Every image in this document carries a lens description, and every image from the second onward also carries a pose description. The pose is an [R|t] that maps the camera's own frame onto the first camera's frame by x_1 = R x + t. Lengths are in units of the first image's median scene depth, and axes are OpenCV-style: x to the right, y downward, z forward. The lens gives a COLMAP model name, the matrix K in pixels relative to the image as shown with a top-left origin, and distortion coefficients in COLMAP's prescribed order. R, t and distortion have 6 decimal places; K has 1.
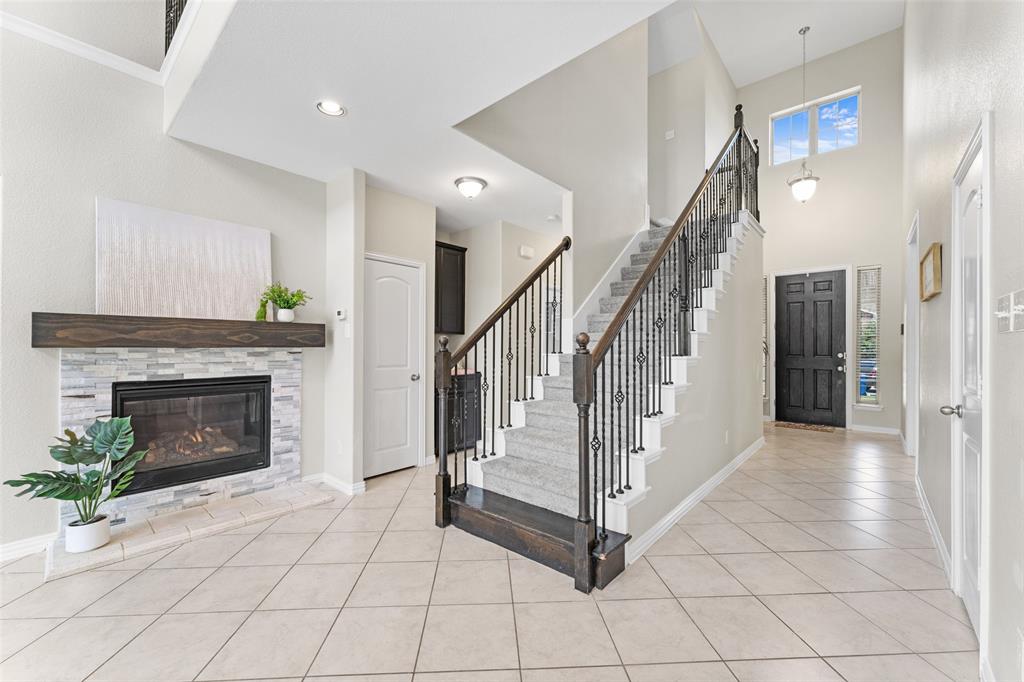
lens RADIAL K [[410.0, 0, 503.1], [0, 410.0, 344.5], [0, 0, 1]] dist [0.002639, 0.000113]
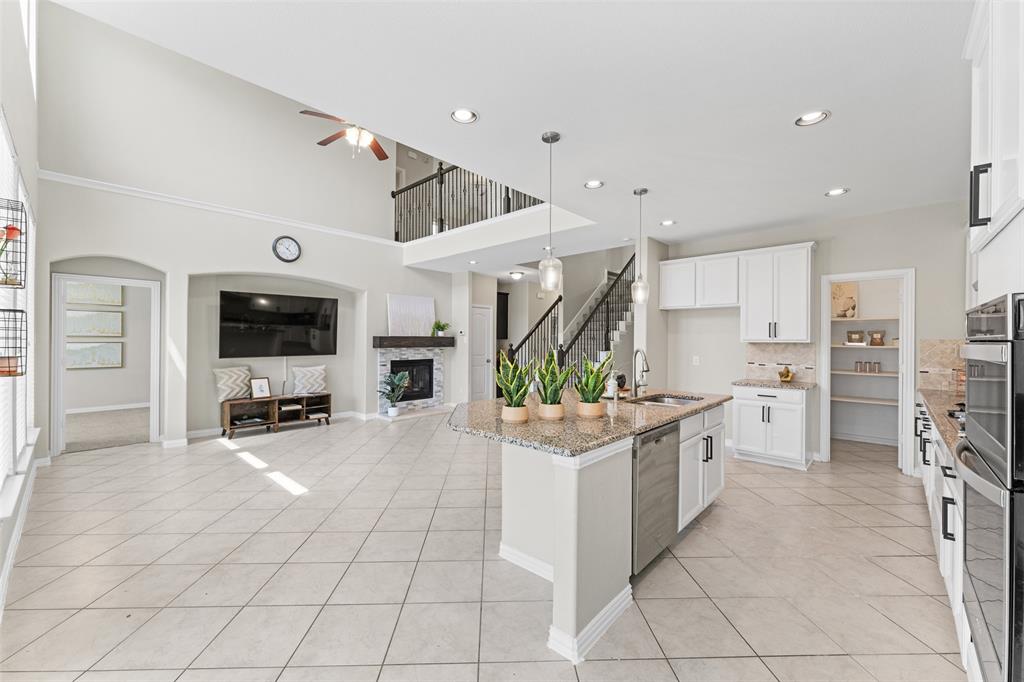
lens RADIAL K [[410.0, 0, 494.7], [0, 410.0, 339.1], [0, 0, 1]] dist [0.002639, 0.000113]
pose [[0.998993, -0.001129, -0.044854, -0.095772], [0.001335, 0.999989, 0.004575, -0.044081], [0.044848, -0.004630, 0.998983, -1.196775]]
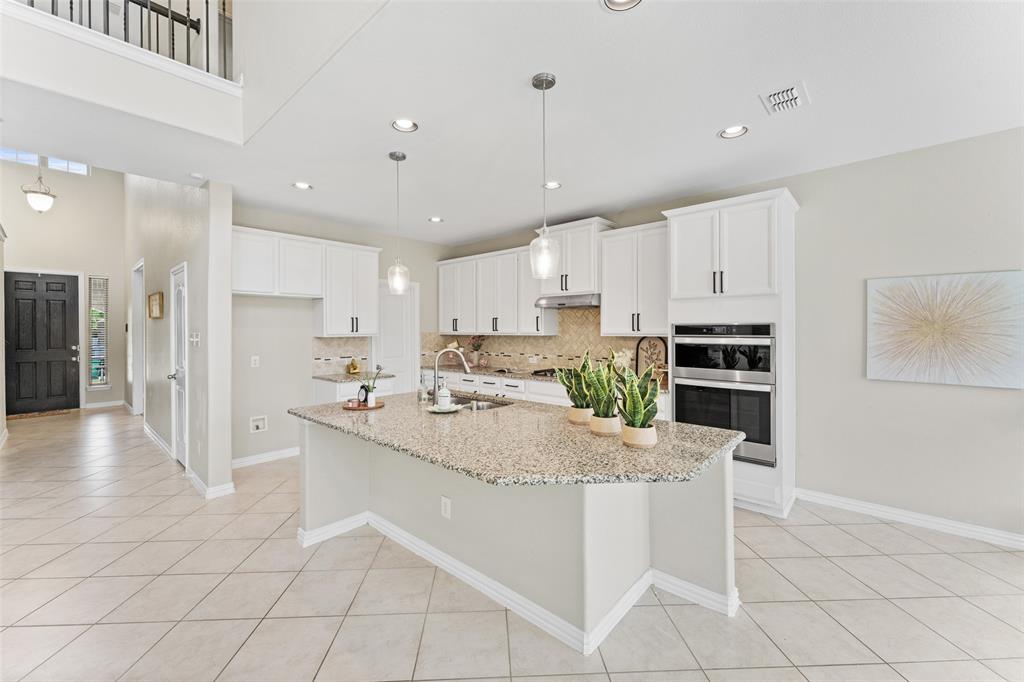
lens RADIAL K [[410.0, 0, 511.9], [0, 410.0, 331.0], [0, 0, 1]] dist [0.002639, 0.000113]
pose [[0.008873, -0.009436, 0.999916, -0.578752], [-0.001686, 0.999954, 0.009452, -0.057723], [-0.999959, -0.001770, 0.008856, -0.446780]]
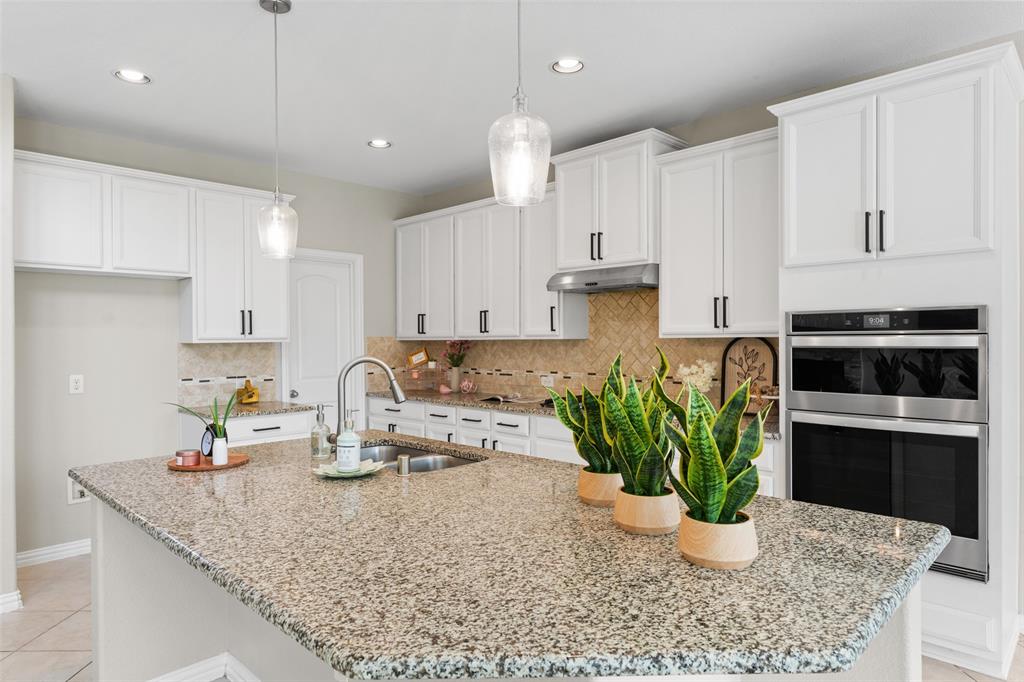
lens RADIAL K [[608.5, 0, 518.6], [0, 608.5, 349.2], [0, 0, 1]] dist [-0.001502, 0.004051]
pose [[0.045601, -0.021939, 0.998719, -0.419787], [0.003384, 0.999756, 0.021807, -0.038051], [-0.998954, 0.002386, 0.045664, -0.502541]]
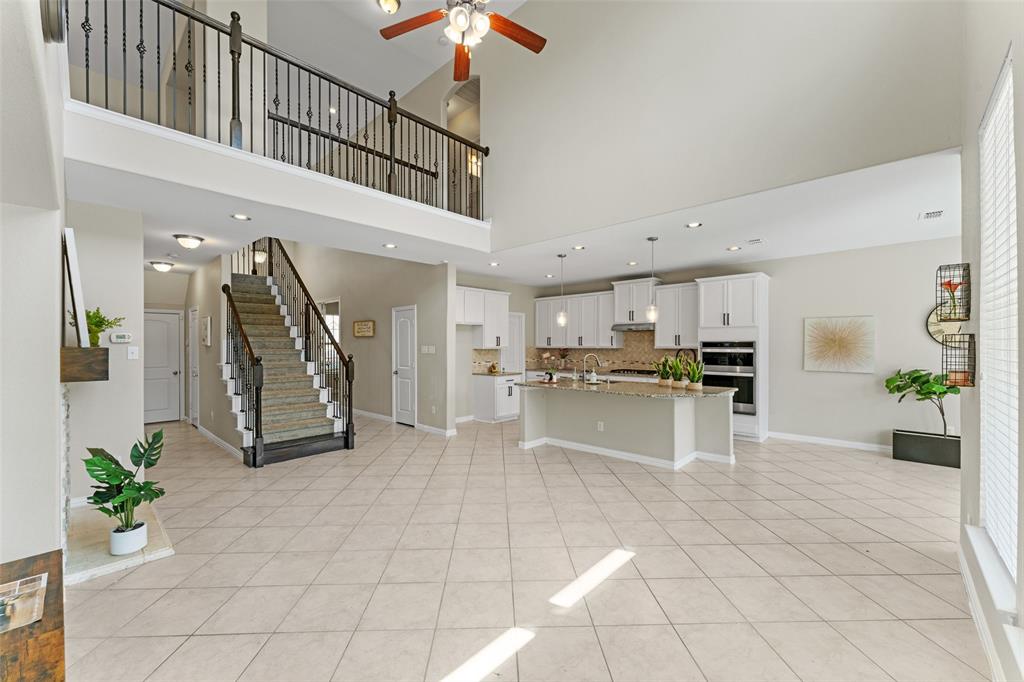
lens RADIAL K [[410.0, 0, 513.3], [0, 410.0, 346.1], [0, 0, 1]] dist [0.002639, 0.000113]
pose [[0.019037, -0.009773, 0.999771, -1.332063], [-0.002881, 0.999948, 0.009830, -0.060611], [-0.999815, -0.003068, 0.019008, -0.071260]]
